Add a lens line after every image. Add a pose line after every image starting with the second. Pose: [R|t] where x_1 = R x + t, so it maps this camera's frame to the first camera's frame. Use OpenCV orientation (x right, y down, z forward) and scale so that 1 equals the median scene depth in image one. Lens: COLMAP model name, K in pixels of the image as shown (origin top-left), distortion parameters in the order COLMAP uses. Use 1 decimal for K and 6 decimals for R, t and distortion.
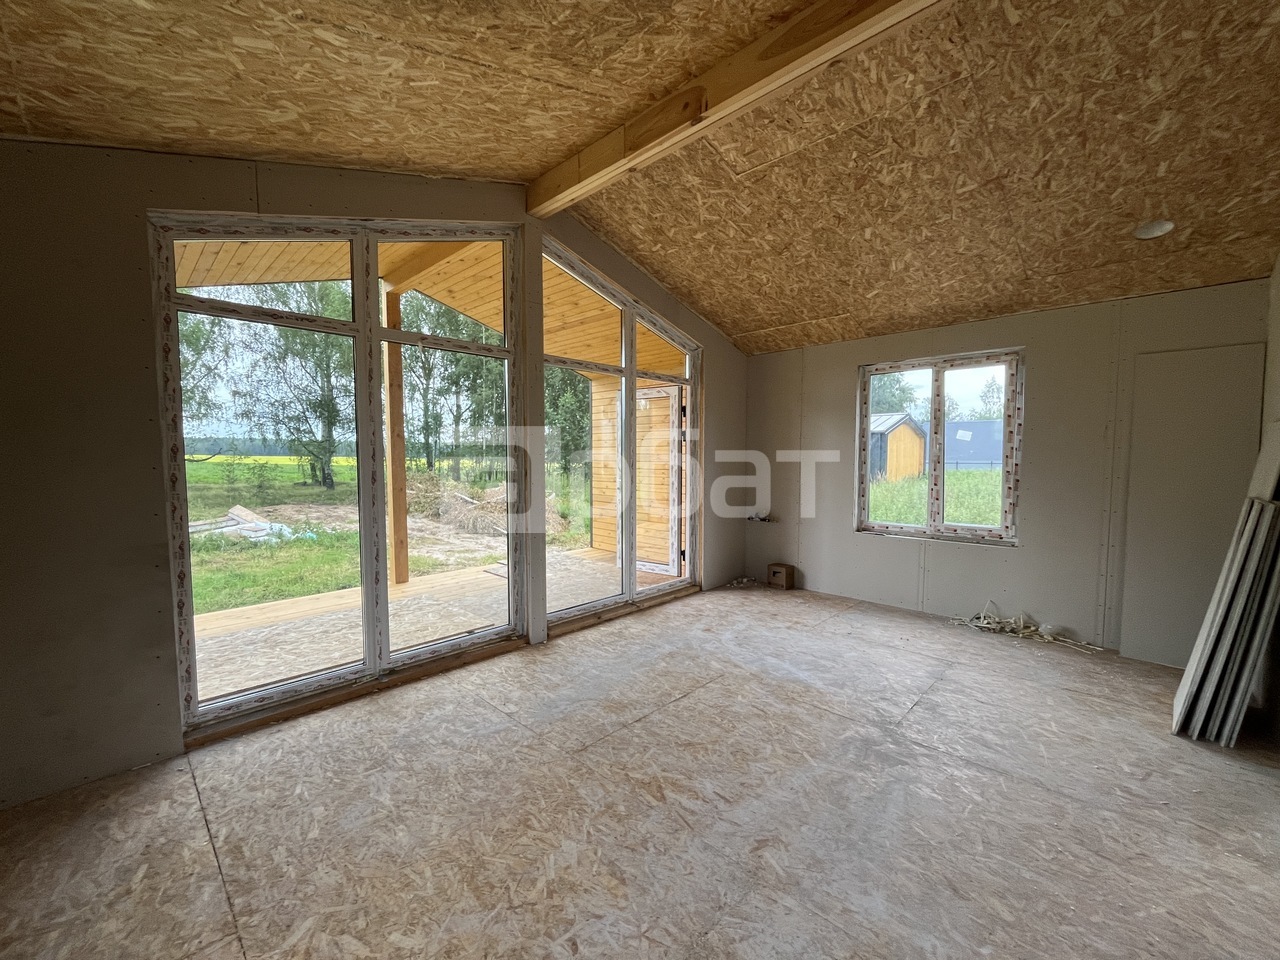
lens RADIAL K [[518.0, 0, 640.4], [0, 518.0, 480.8], [0, 0, 1]] dist [-0.003980, 0.000705]
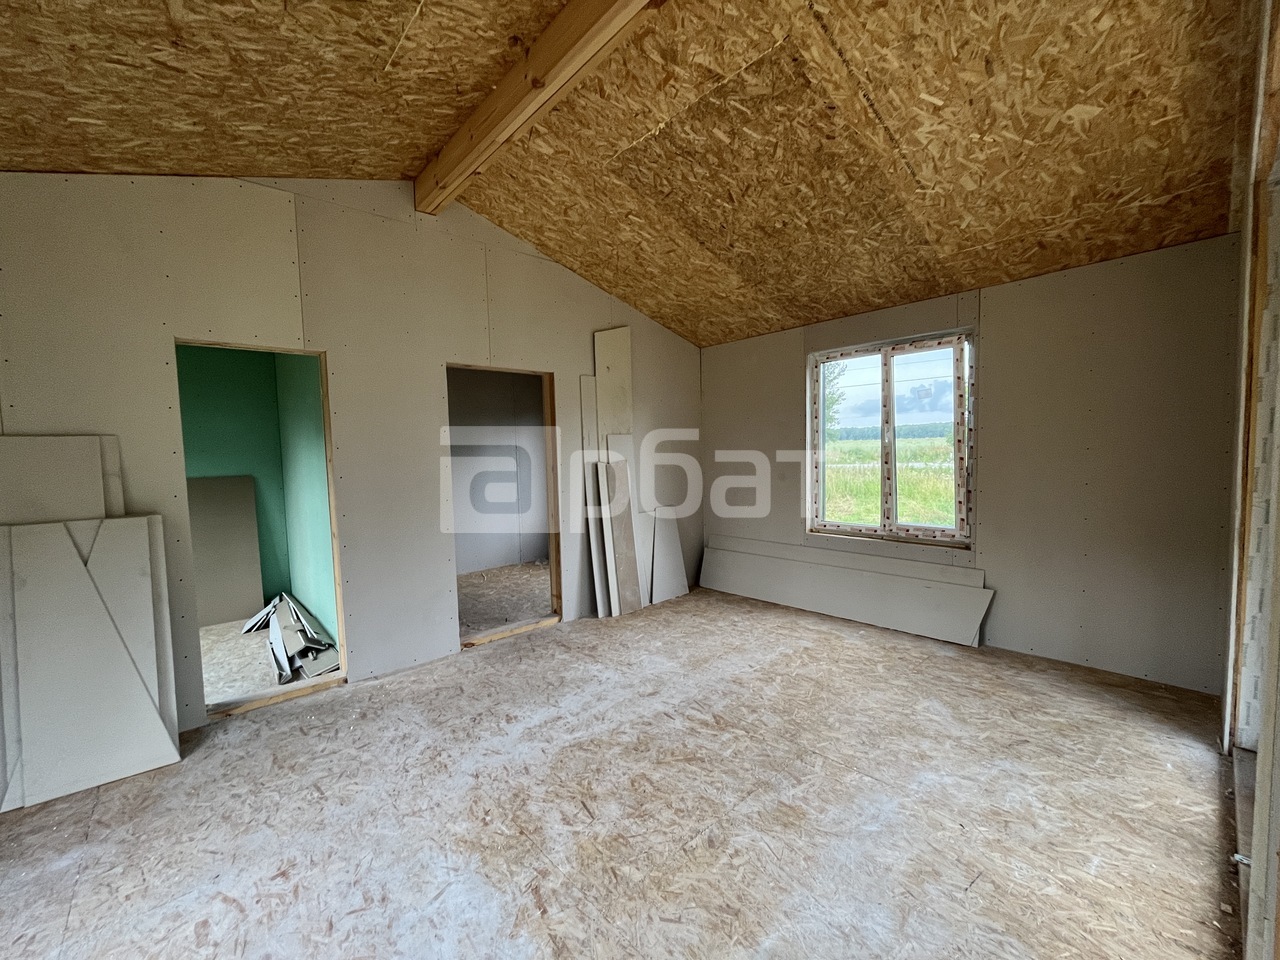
lens RADIAL K [[518.0, 0, 638.4], [0, 518.0, 483.6], [0, 0, 1]] dist [-0.003980, 0.000705]
pose [[-0.997262, 0.022400, 0.070478, 0.131696], [0.030317, 0.993093, 0.113347, -0.126899], [-0.067452, 0.115174, -0.991053, 2.268089]]
